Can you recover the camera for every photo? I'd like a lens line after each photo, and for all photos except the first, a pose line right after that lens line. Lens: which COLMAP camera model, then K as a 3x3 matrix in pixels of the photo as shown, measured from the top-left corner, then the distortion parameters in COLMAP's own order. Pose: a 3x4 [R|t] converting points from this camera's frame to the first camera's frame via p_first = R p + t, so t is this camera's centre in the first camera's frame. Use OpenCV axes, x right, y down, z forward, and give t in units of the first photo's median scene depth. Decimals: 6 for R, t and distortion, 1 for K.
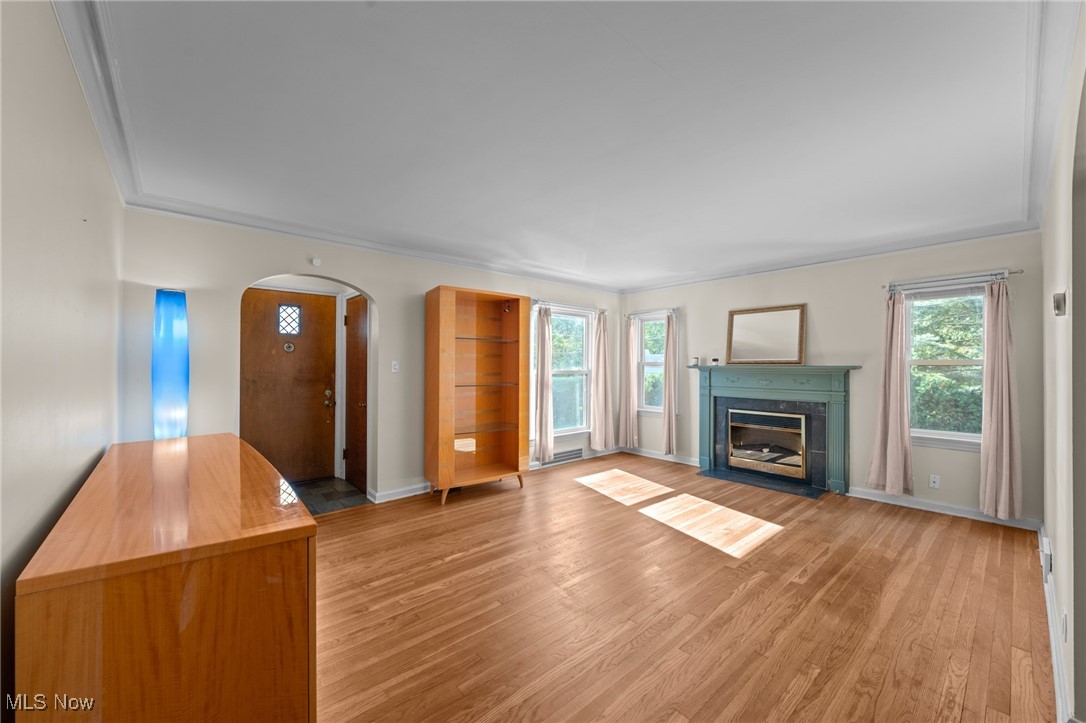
lens RADIAL K [[418.8, 0, 543.0], [0, 418.8, 361.5], [0, 0, 1]] dist [0.000827, 0.000061]
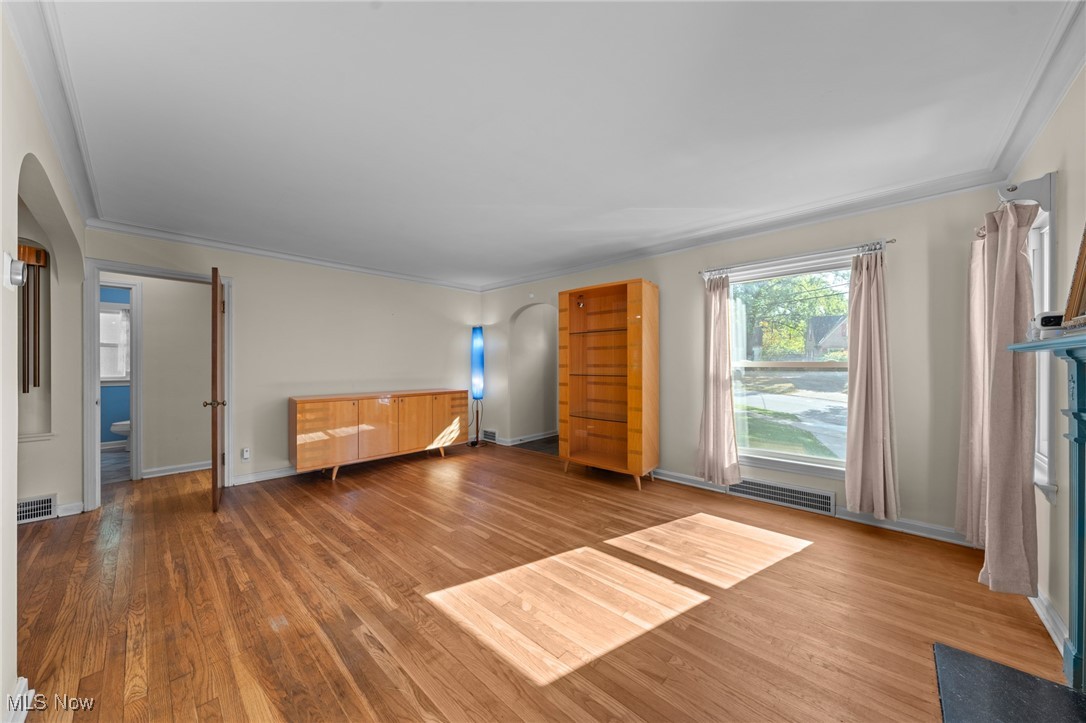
lens RADIAL K [[389.3, 0, 543.0], [0, 389.3, 361.5], [0, 0, 1]] dist [0.000041, -0.000070]
pose [[0.082075, -0.012522, -0.996547, 0.832133], [0.012275, 0.999858, -0.011553, 0.032711], [0.996551, -0.011284, 0.082217, 0.792009]]
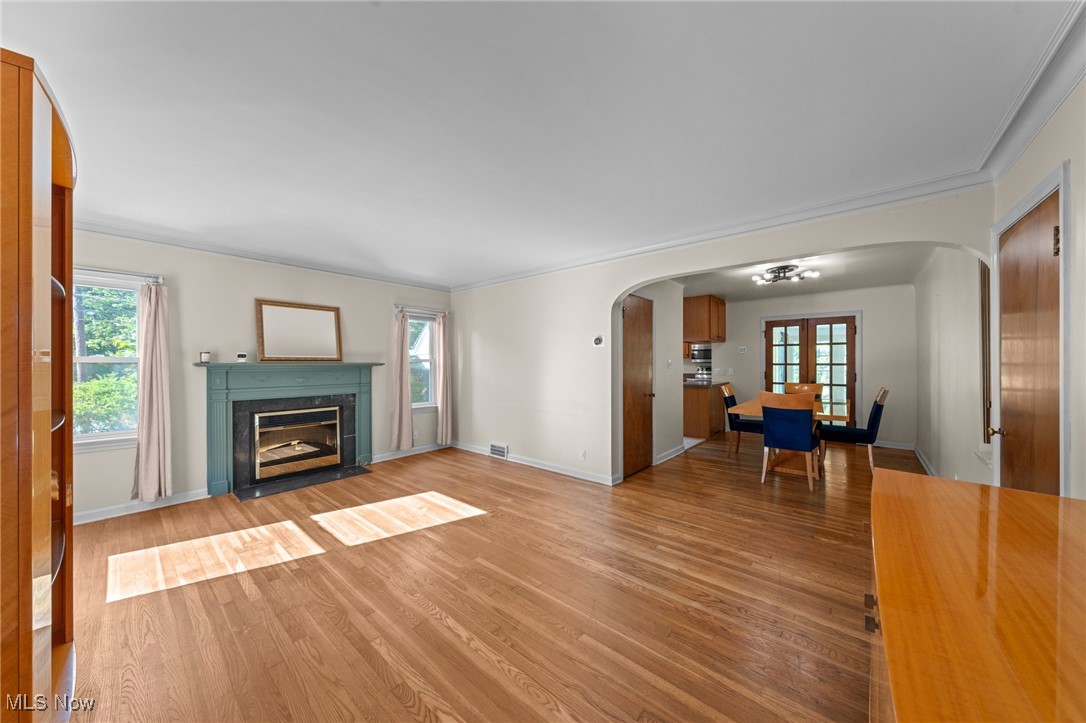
lens RADIAL K [[364.4, 0, 543.0], [0, 364.4, 361.5], [0, 0, 1]] dist [-0.001118, -0.000005]
pose [[-0.129803, 0.000153, 0.991540, -0.469266], [-0.007196, 0.999974, -0.001096, 0.004531], [-0.991514, -0.007277, -0.129798, 0.657713]]
